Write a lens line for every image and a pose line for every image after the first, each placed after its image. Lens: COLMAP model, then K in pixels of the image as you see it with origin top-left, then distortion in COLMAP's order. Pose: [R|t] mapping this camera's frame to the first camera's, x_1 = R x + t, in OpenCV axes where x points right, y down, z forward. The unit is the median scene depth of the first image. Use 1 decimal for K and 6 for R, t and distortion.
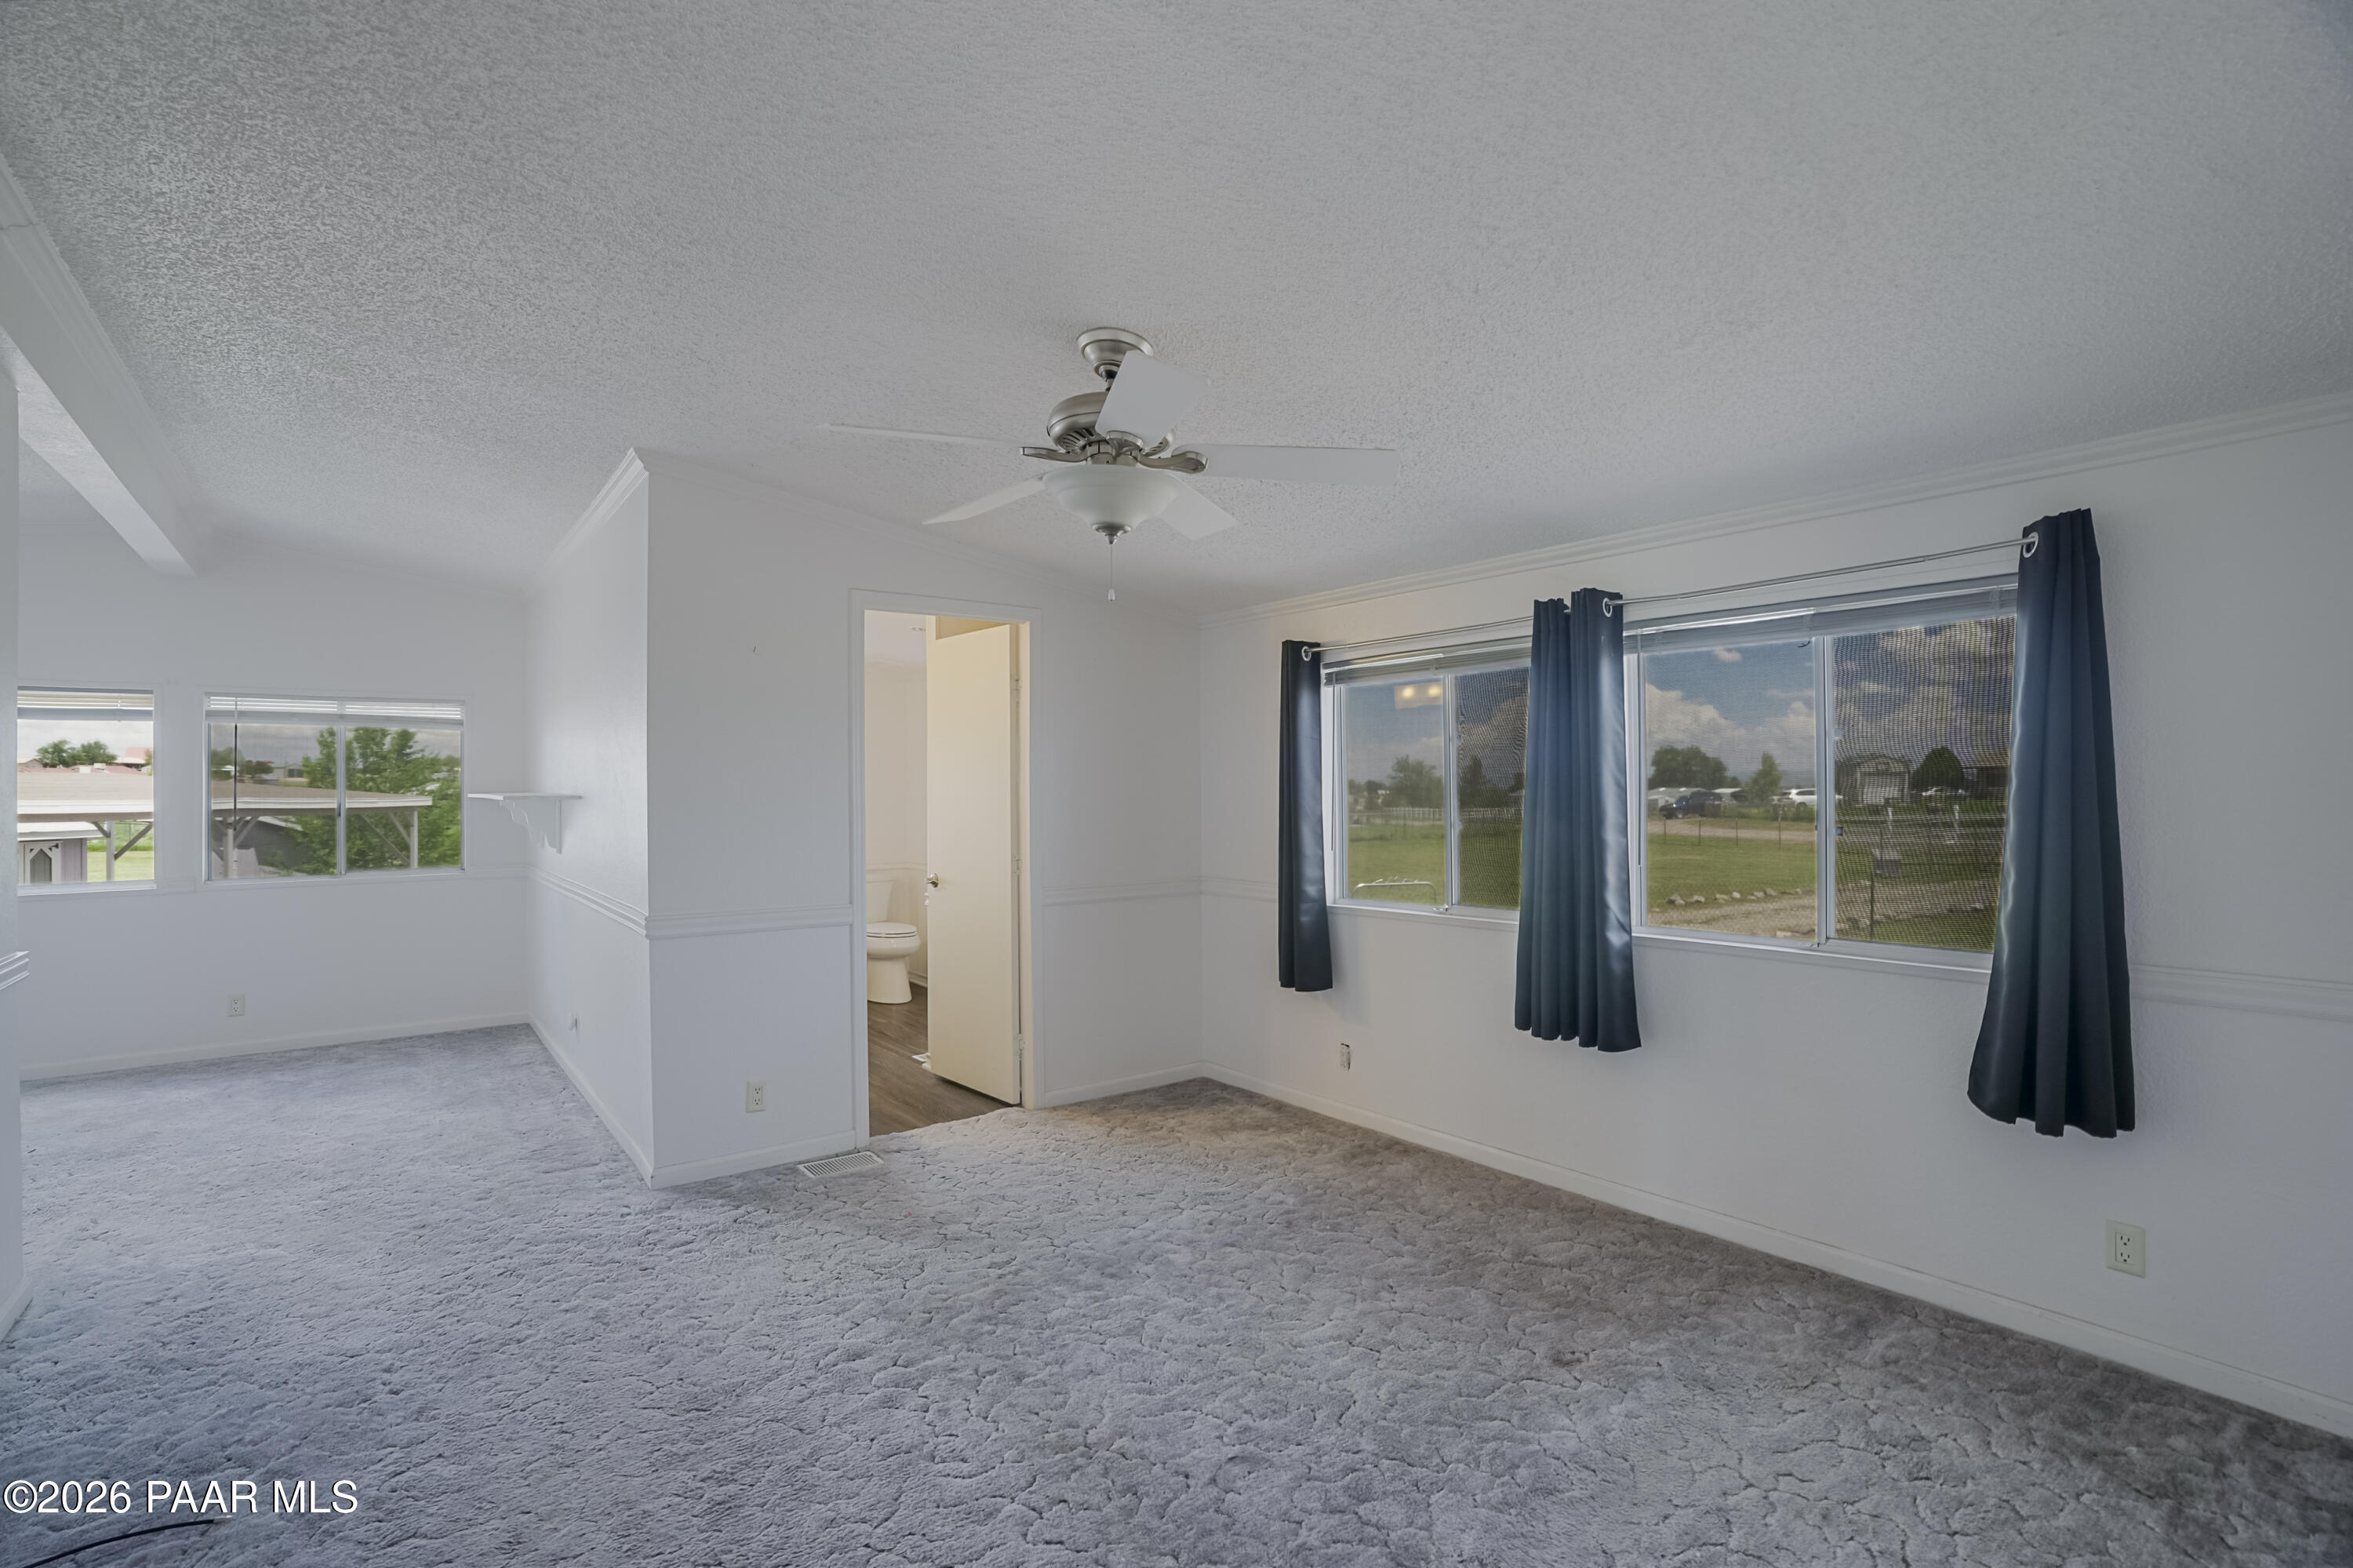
lens RADIAL K [[1085.8, 0, 1176.5], [0, 1085.8, 784.0], [0, 0, 1]] dist [0.000232, 0.000109]
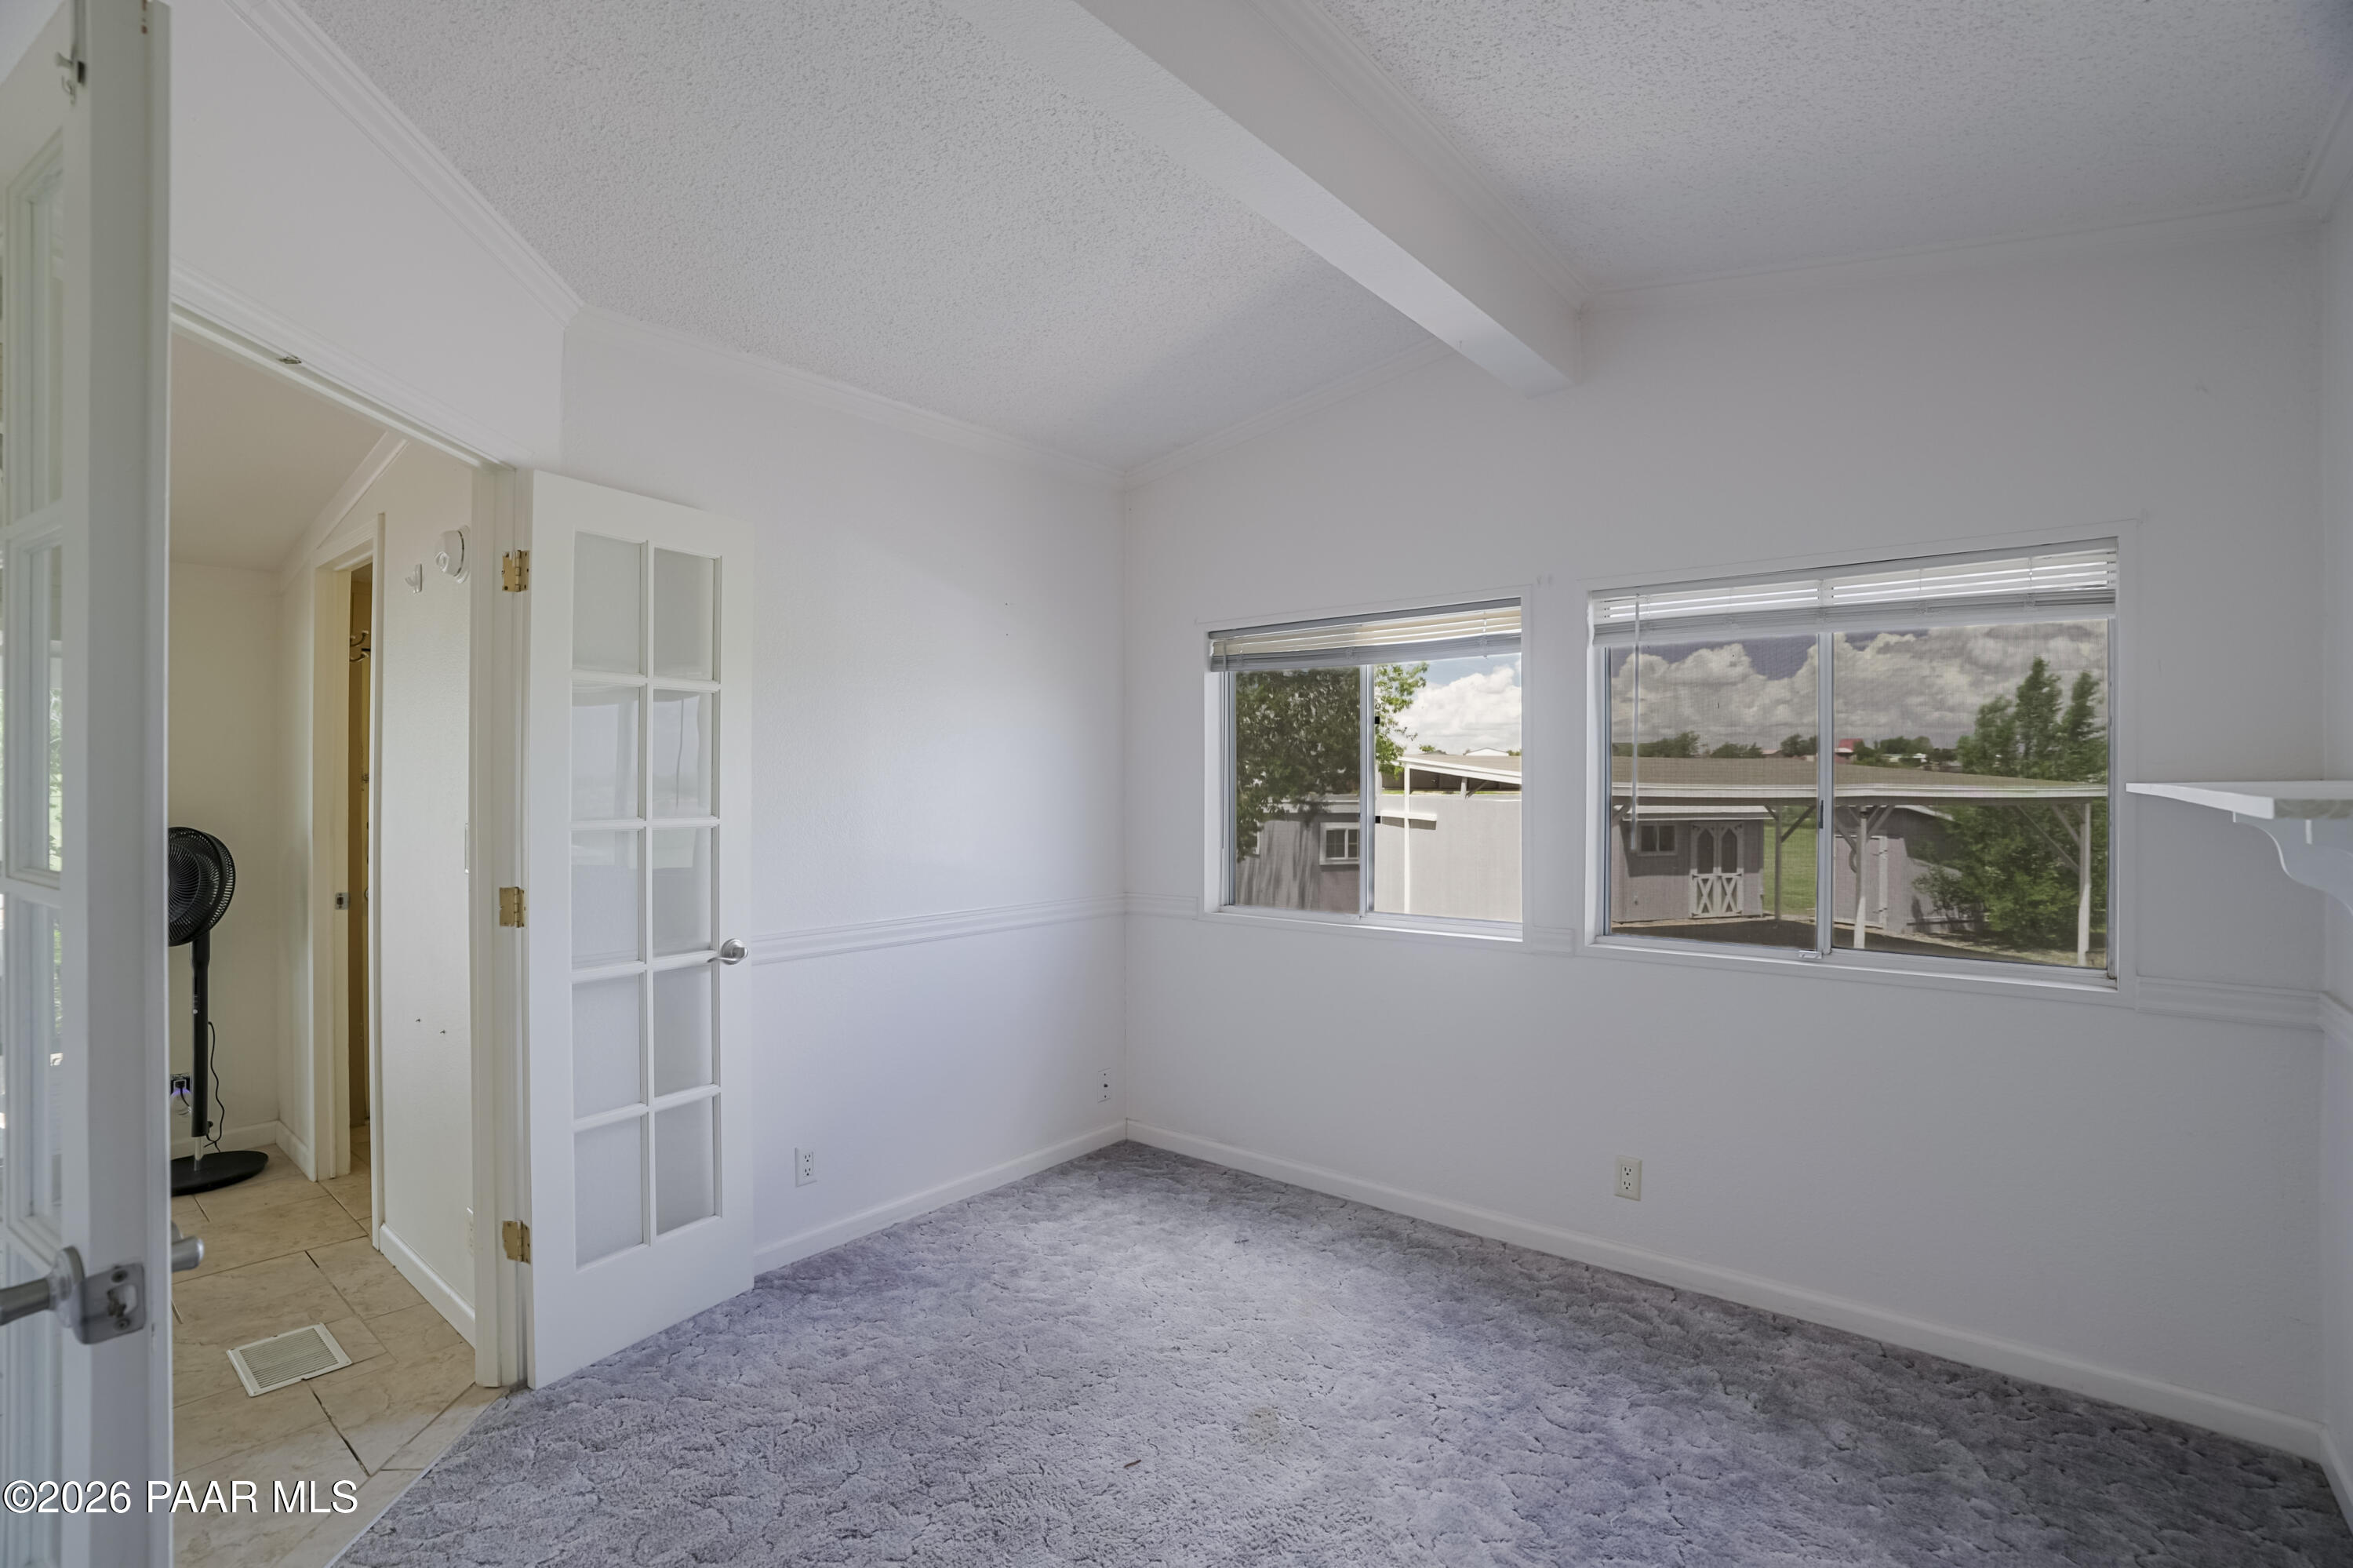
lens RADIAL K [[1063.8, 0, 1181.6], [0, 1063.8, 769.8], [0, 0, 1]] dist [0.000274, 0.000080]
pose [[0.239101, 0.000234, -0.970995, -0.122221], [-0.001483, 0.999999, -0.000124, 0.001956], [0.970994, 0.001470, 0.239101, 0.194651]]
